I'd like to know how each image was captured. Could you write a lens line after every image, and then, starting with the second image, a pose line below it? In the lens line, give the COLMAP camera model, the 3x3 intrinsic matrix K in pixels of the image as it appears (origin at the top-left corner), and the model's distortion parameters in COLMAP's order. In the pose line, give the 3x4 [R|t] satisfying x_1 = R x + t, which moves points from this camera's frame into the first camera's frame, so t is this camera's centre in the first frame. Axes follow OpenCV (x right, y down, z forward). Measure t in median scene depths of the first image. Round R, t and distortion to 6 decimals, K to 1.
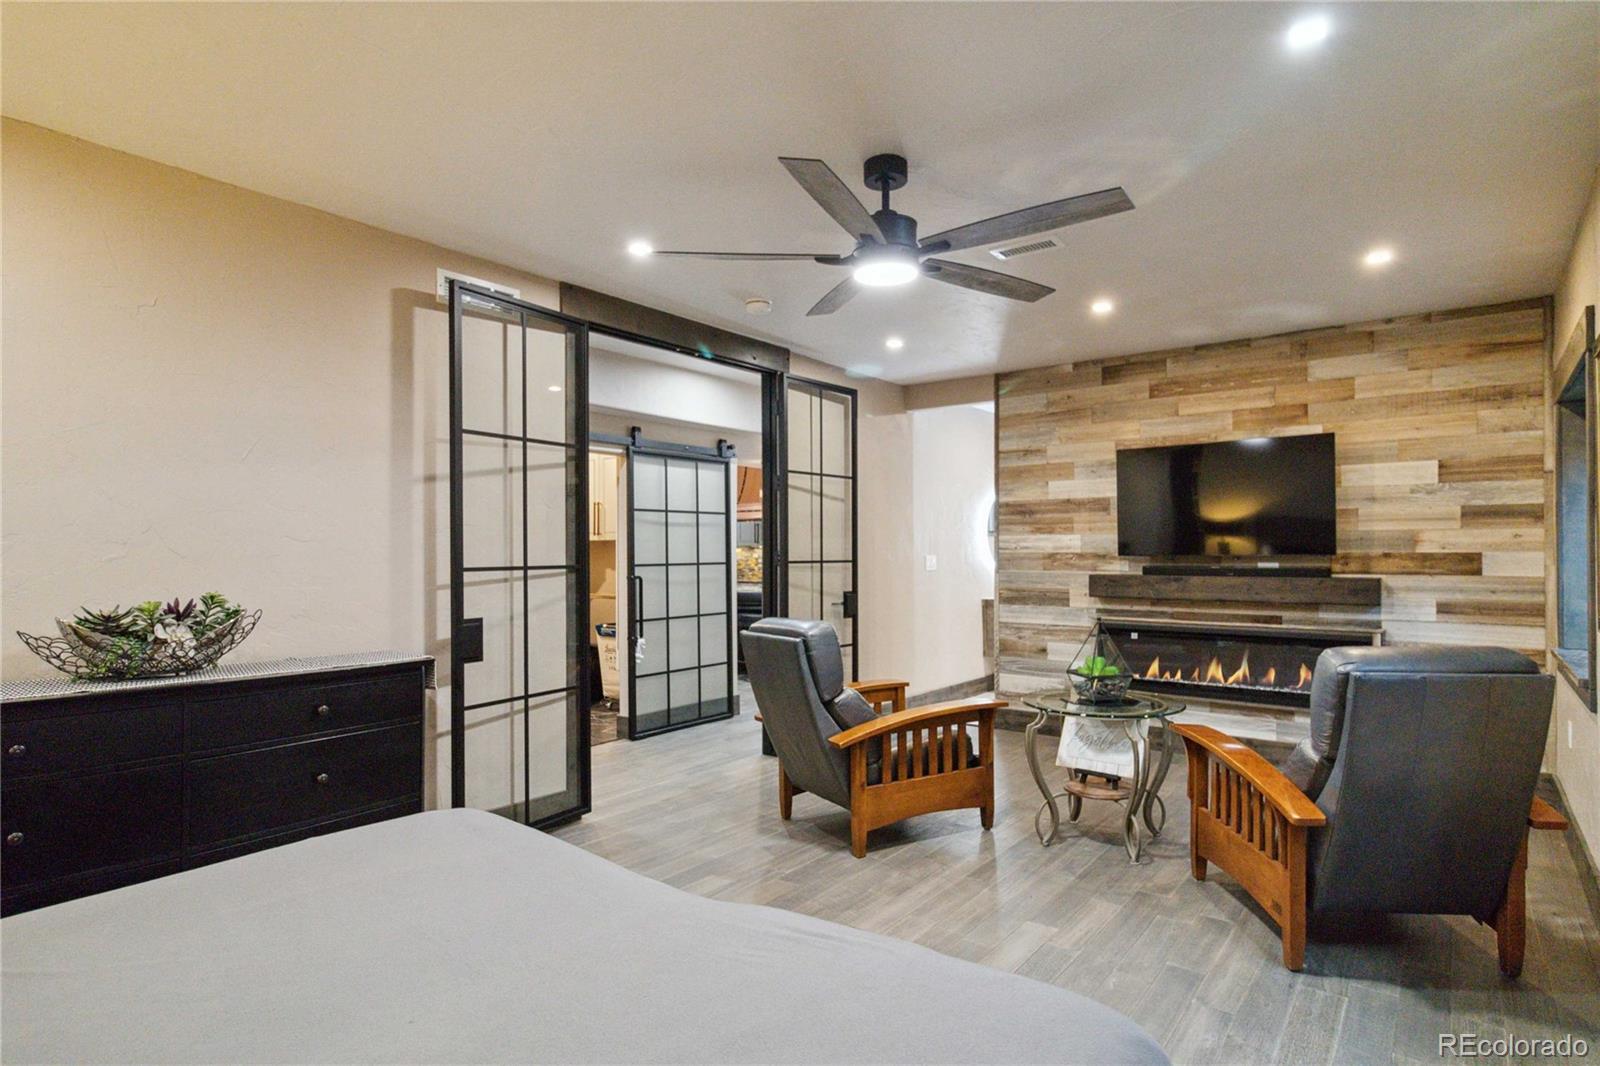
lens RADIAL K [[850.0, 0, 802.3], [0, 850.0, 545.3], [0, 0, 1]] dist [0.022996, 0.000144]
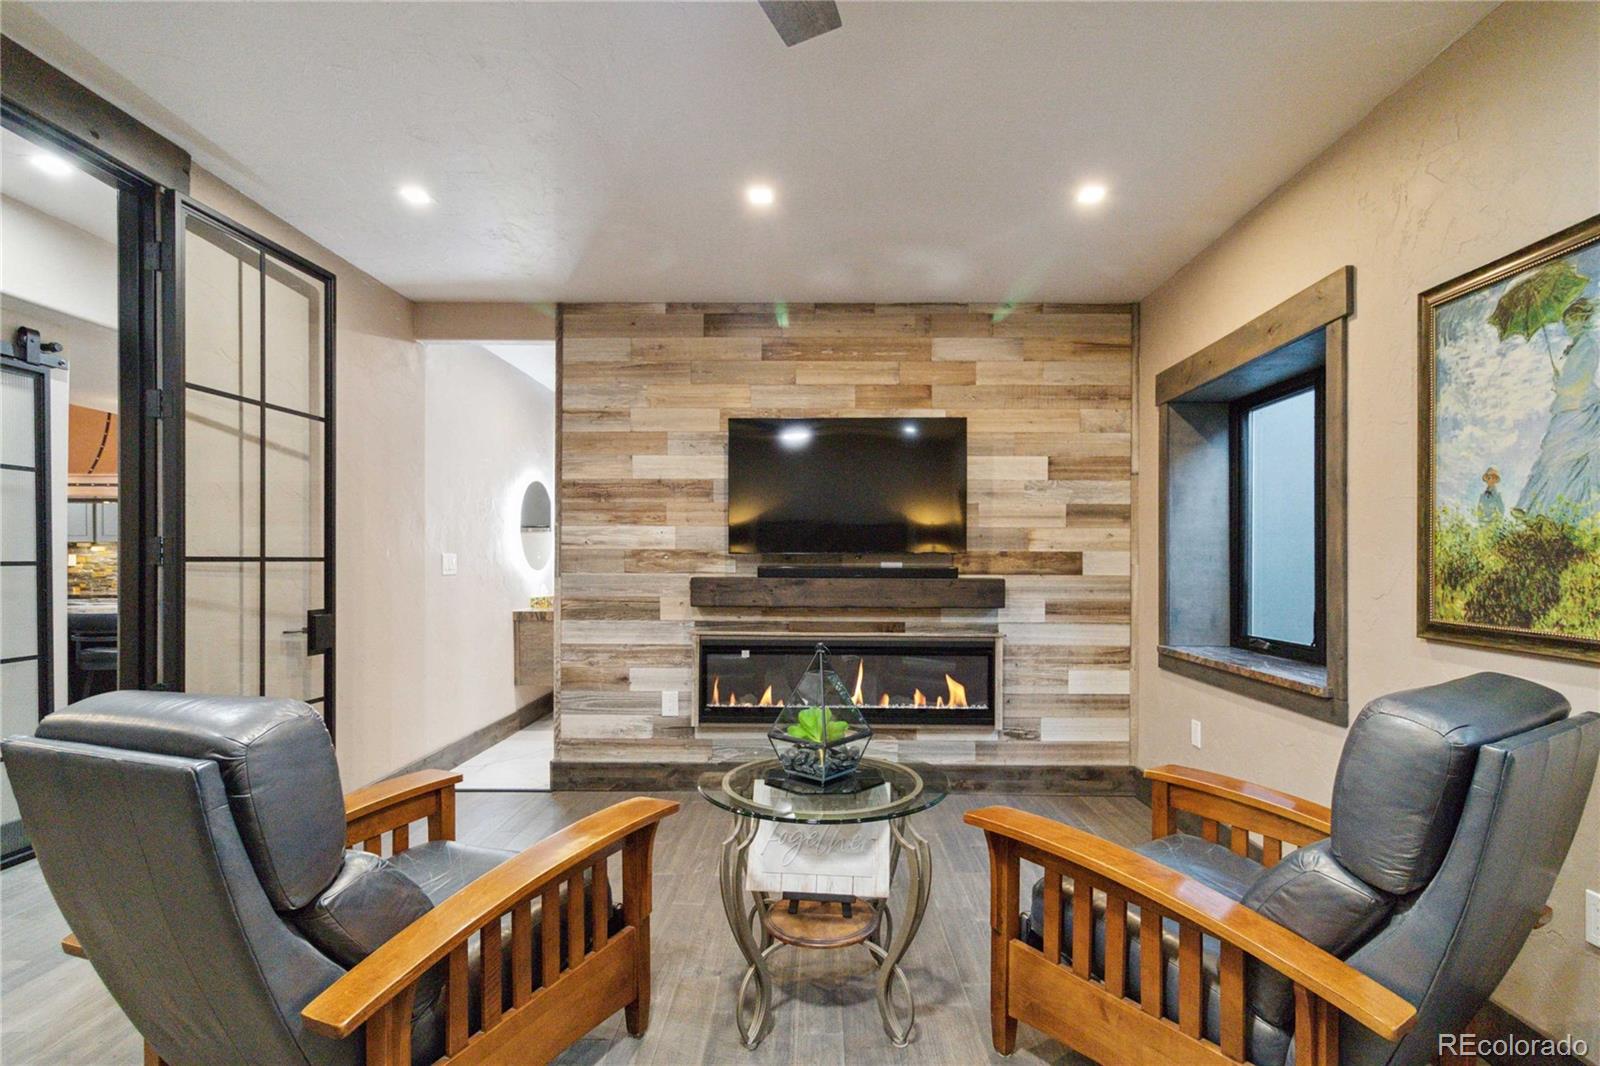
lens RADIAL K [[760.4, 0, 807.8], [0, 760.4, 564.7], [0, 0, 1]] dist [0.001858, 0.001058]
pose [[0.791800, 0.003509, 0.610770, 0.000798], [-0.011736, 0.999886, 0.009470, 0.016061], [-0.610668, -0.014667, 0.791751, 0.429165]]
